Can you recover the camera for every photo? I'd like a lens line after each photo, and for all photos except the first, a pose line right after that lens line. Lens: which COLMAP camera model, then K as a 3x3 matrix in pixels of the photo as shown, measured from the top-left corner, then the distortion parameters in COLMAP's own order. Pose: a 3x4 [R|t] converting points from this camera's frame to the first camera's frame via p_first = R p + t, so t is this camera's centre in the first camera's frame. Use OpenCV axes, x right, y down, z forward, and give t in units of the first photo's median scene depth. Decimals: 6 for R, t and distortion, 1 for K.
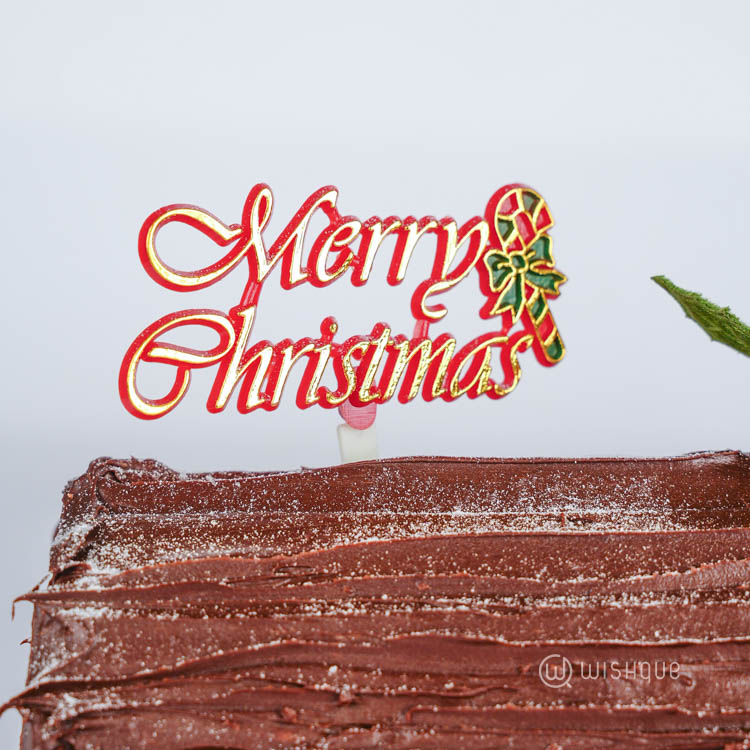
lens RADIAL K [[1634.4, 0, 376.1], [0, 1634.4, 370.0], [0, 0, 1]] dist [0.107033, 0.000000]
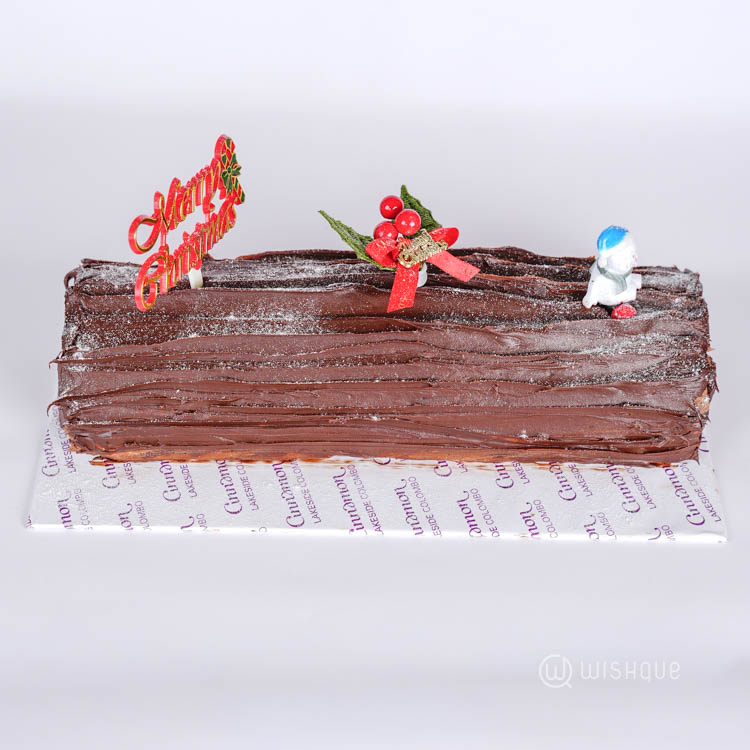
lens RADIAL K [[1505.9, 0, 370.7], [0, 1505.9, 381.9], [0, 0, 1]] dist [0.136002, 0.000000]
pose [[0.999710, 0.010117, -0.021832, 0.304659], [0.003213, 0.843068, 0.537798, -1.023263], [0.023847, -0.537712, 0.842791, -0.903021]]
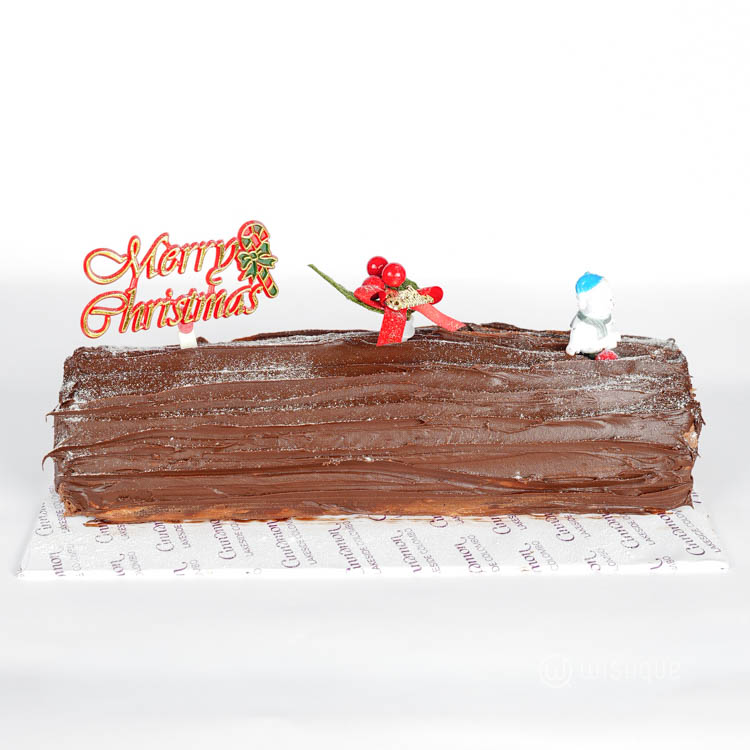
lens RADIAL K [[1349.2, 0, 380.1], [0, 1349.2, 419.6], [0, 0, 1]] dist [-0.000496, 0.000000]
pose [[0.999546, -0.028824, -0.008755, 0.299153], [0.030113, 0.963825, 0.264828, -0.371483], [0.000805, -0.264972, 0.964256, -0.964182]]
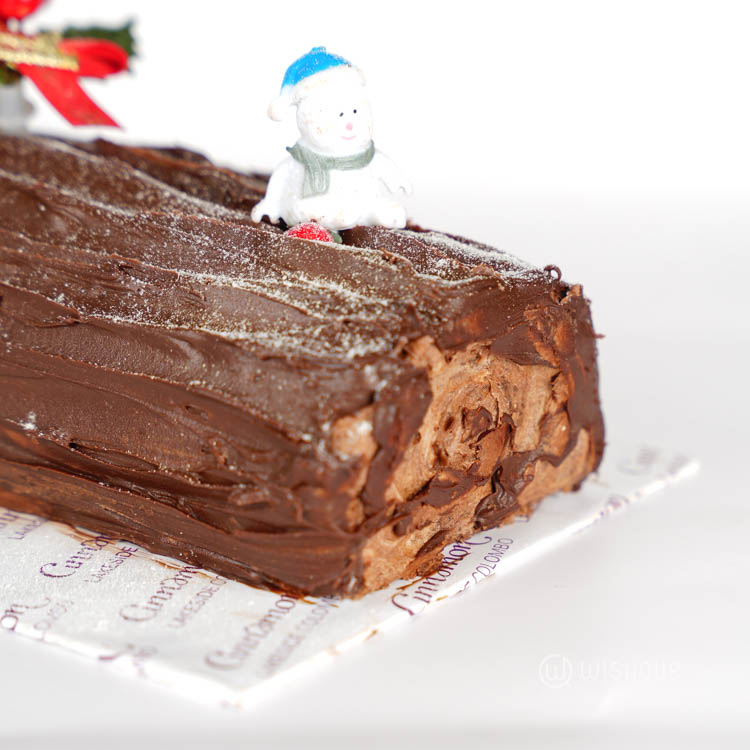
lens RADIAL K [[2536.0, 0, 406.6], [0, 2536.0, 429.0], [0, 0, 1]] dist [0.436672, 0.000000]
pose [[0.791673, 0.186638, -0.581739, 1.729167], [-0.120590, 0.981199, 0.150689, -0.051641], [0.598926, -0.049145, 0.799295, -0.325611]]
